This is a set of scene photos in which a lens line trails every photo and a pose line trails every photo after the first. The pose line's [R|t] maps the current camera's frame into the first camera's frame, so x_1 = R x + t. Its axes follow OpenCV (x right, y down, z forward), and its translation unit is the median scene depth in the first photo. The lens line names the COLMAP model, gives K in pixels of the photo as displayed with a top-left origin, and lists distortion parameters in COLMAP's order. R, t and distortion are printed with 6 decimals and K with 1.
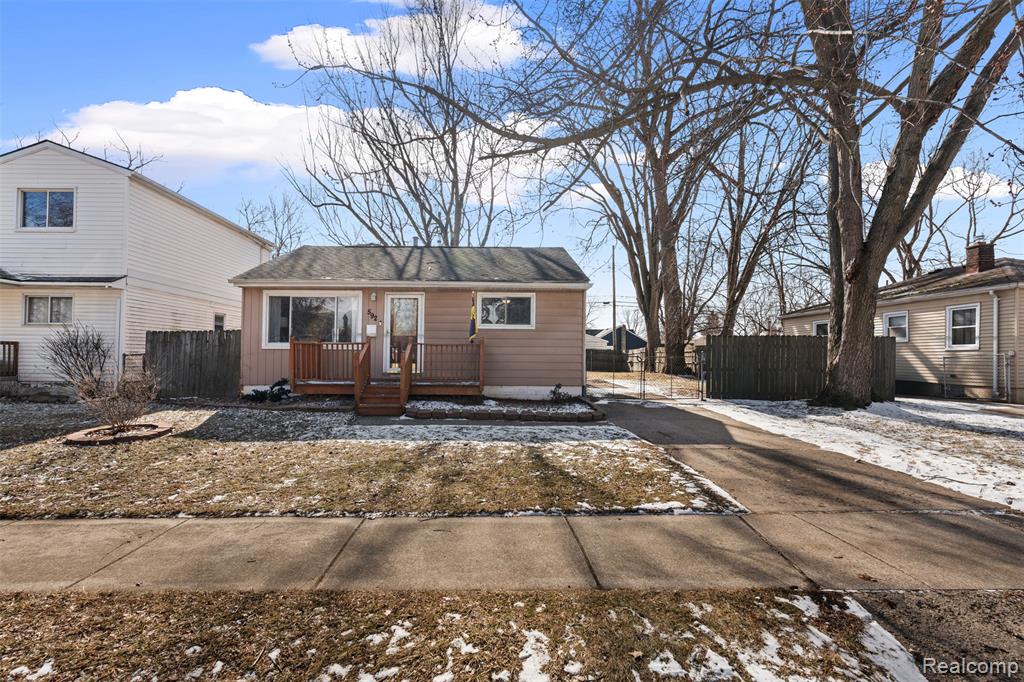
lens RADIAL K [[447.2, 0, 513.7], [0, 447.2, 350.2], [0, 0, 1]] dist [-0.003742, -0.004191]
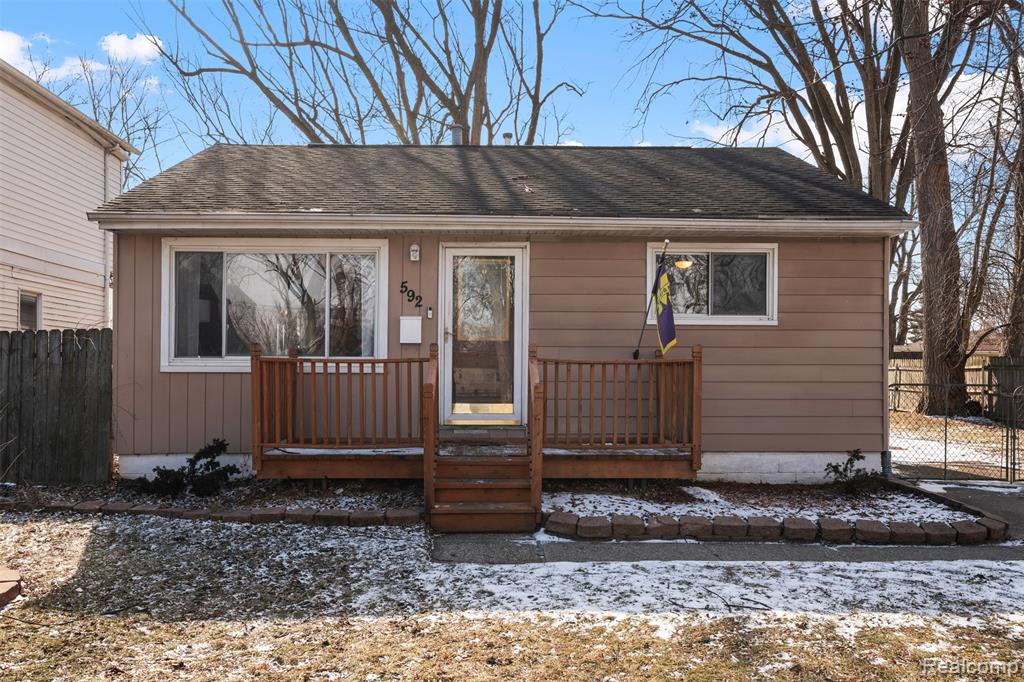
lens RADIAL K [[853.5, 0, 533.1], [0, 853.5, 375.0], [0, 0, 1]] dist [0.011704, -0.005185]
pose [[0.999951, -0.004205, 0.008919, -0.205019], [0.004084, 0.999900, 0.013505, -0.010031], [-0.008975, -0.013468, 0.999869, 0.154605]]
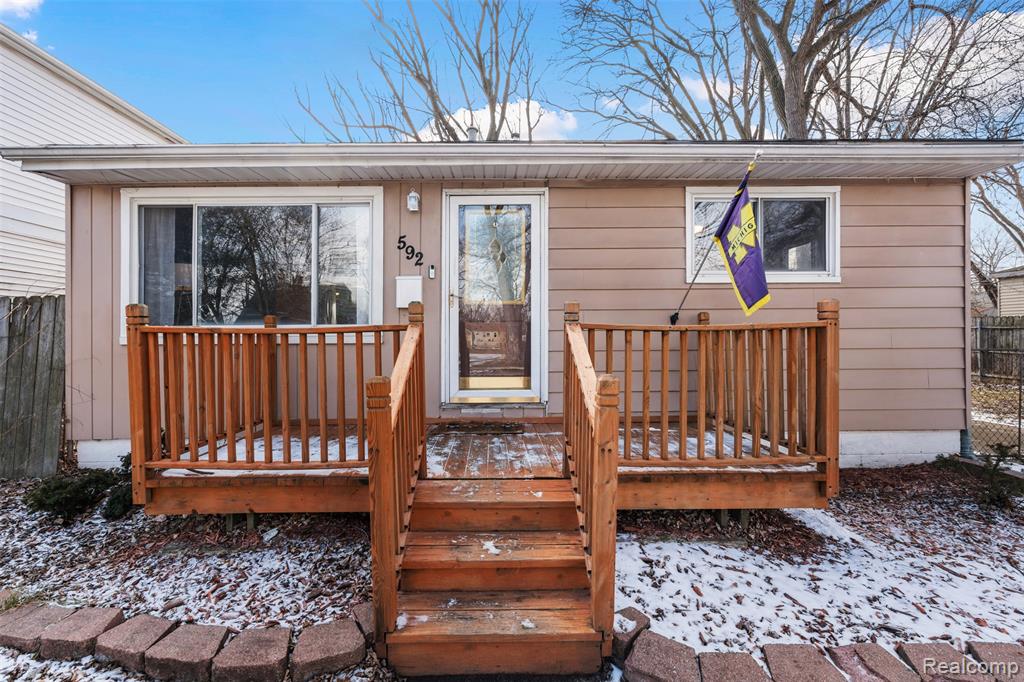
lens RADIAL K [[447.2, 0, 513.8], [0, 447.2, 333.2], [0, 0, 1]] dist [-0.003742, -0.004191]
pose [[0.999815, -0.013700, -0.013526, -0.226272], [0.013855, 0.999839, 0.011433, -0.012458], [0.013367, -0.011618, 0.999843, 0.627591]]
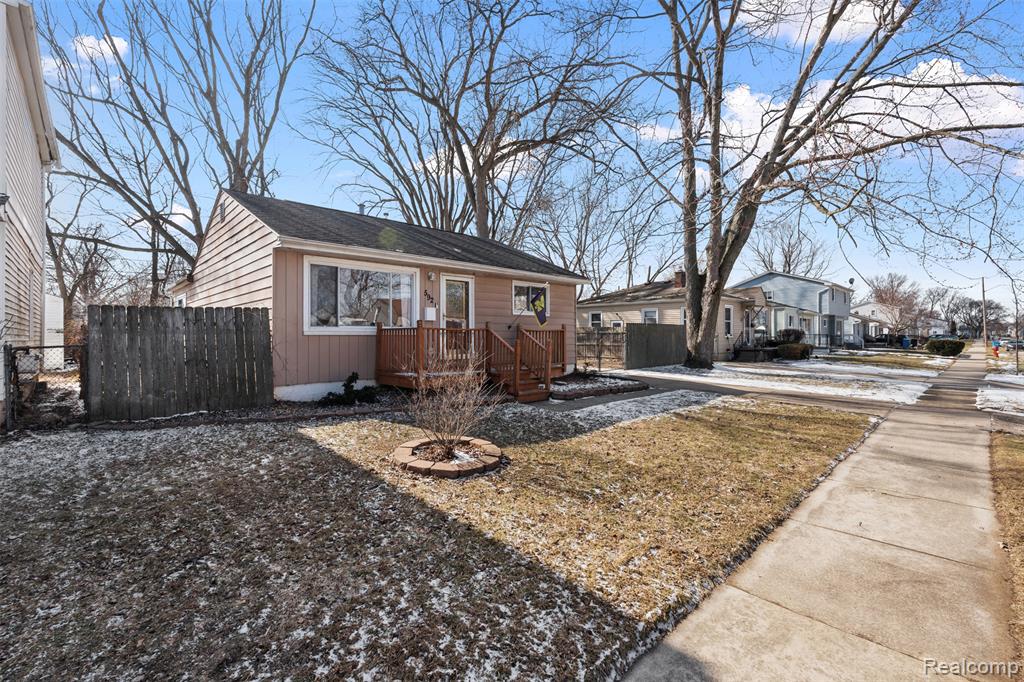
lens RADIAL K [[447.2, 0, 504.9], [0, 447.2, 340.7], [0, 0, 1]] dist [-0.003742, -0.004191]
pose [[0.740814, -0.014446, 0.671555, -0.811639], [-0.006057, 0.999584, 0.028183, -0.016556], [-0.671683, -0.024946, 0.740419, 0.232409]]
